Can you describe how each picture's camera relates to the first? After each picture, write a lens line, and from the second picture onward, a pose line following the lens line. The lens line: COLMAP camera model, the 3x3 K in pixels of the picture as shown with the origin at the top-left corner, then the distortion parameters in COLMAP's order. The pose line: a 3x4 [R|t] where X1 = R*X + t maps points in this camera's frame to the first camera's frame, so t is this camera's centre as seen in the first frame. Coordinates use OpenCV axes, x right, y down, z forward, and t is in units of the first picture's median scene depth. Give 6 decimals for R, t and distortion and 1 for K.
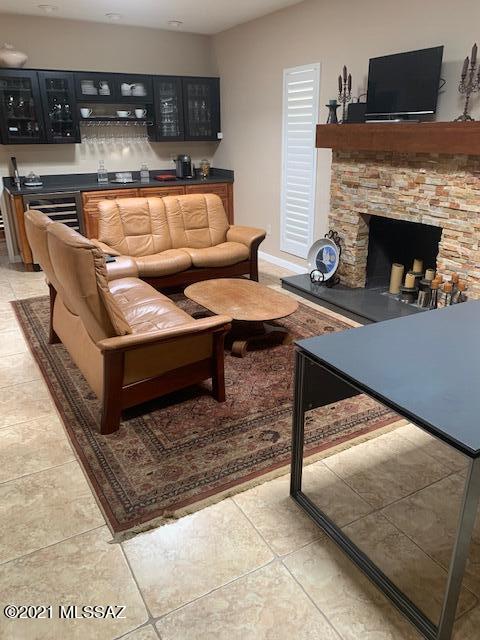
lens RADIAL K [[504.0, 0, 240.0], [0, 504.0, 320.0], [0, 0, 1]] dist [0.011036, -0.001815]
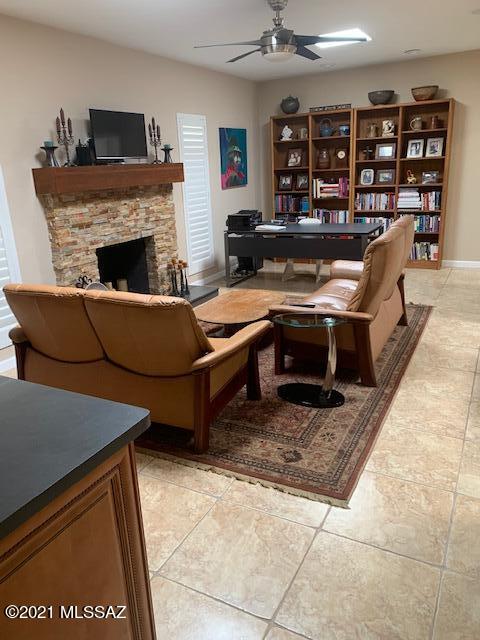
lens RADIAL K [[504.0, 0, 240.0], [0, 504.0, 320.0], [0, 0, 1]] dist [0.011036, -0.001815]
pose [[-0.539701, -0.213287, 0.814390, -0.915385], [0.348830, 0.823763, 0.446914, -0.514748], [-0.766186, 0.525283, -0.370185, 1.397493]]
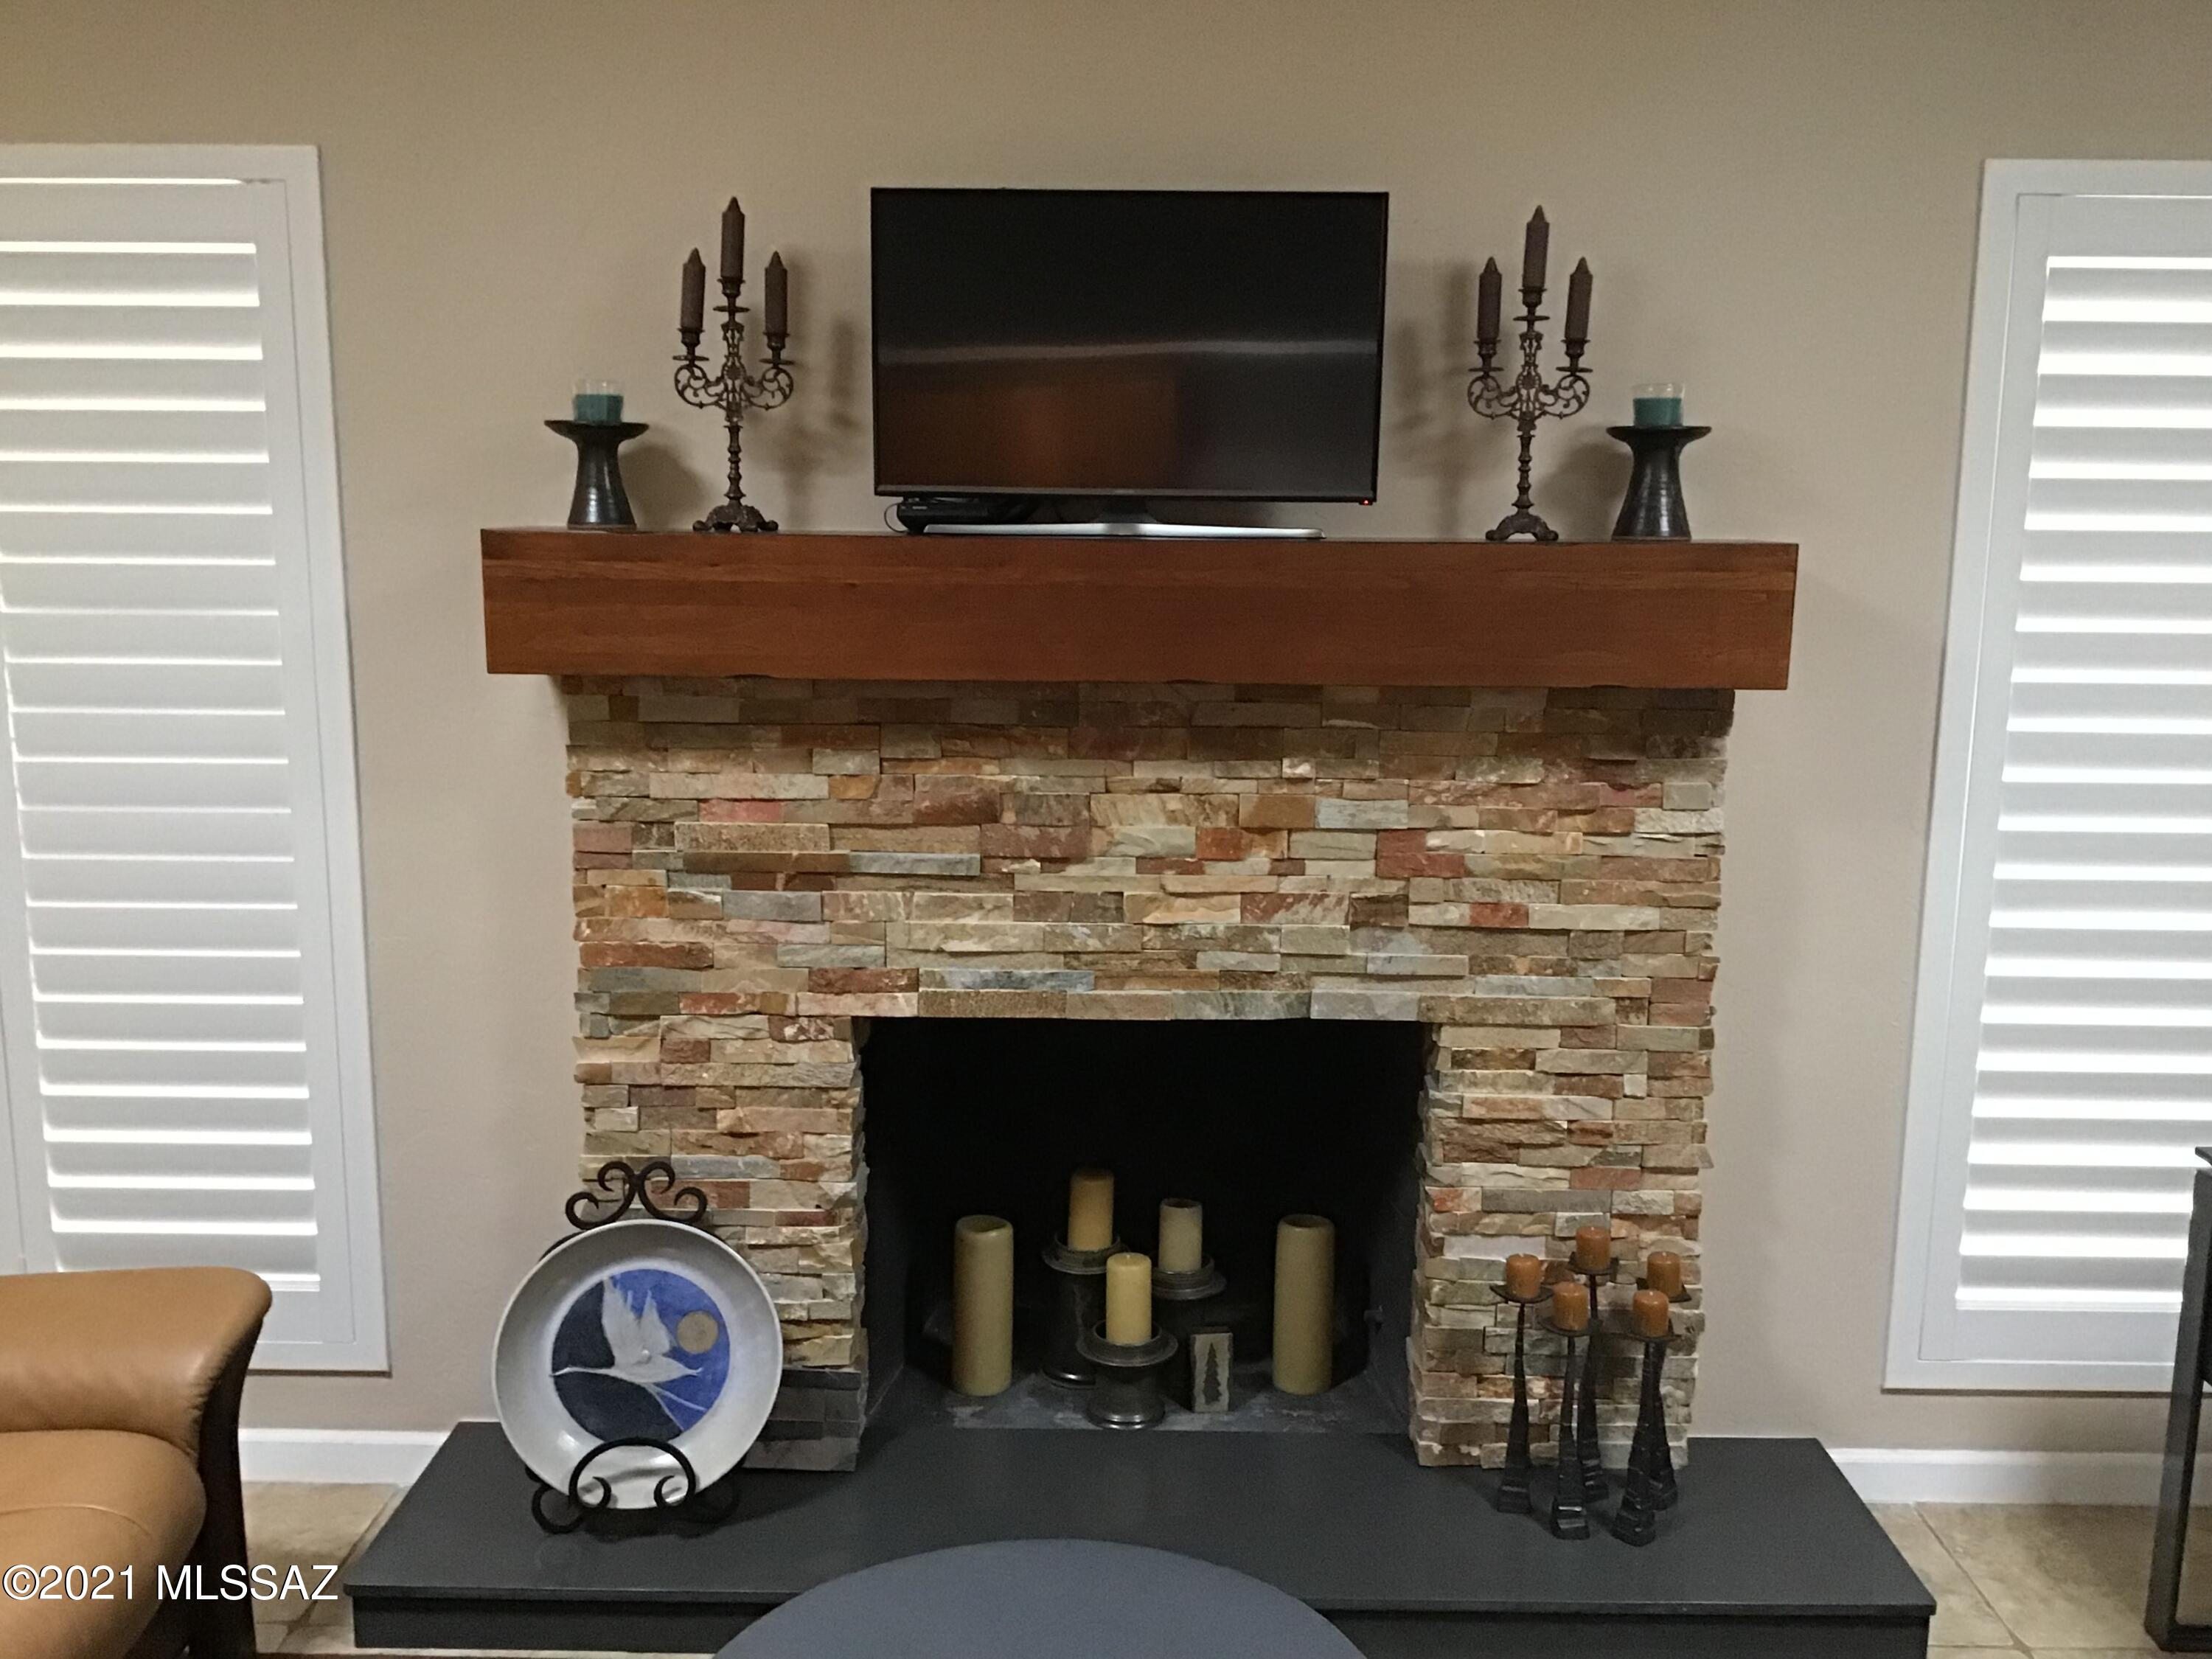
lens RADIAL K [[1845.7, 0, 1106.0], [0, 1845.7, 829.5], [0, 0, 1]] dist [0.044419, 0.002957]
pose [[0.494936, -0.123329, 0.860133, -0.290106], [0.293743, 0.955347, -0.032043, -0.259529], [-0.817774, 0.268517, 0.509063, 0.667605]]
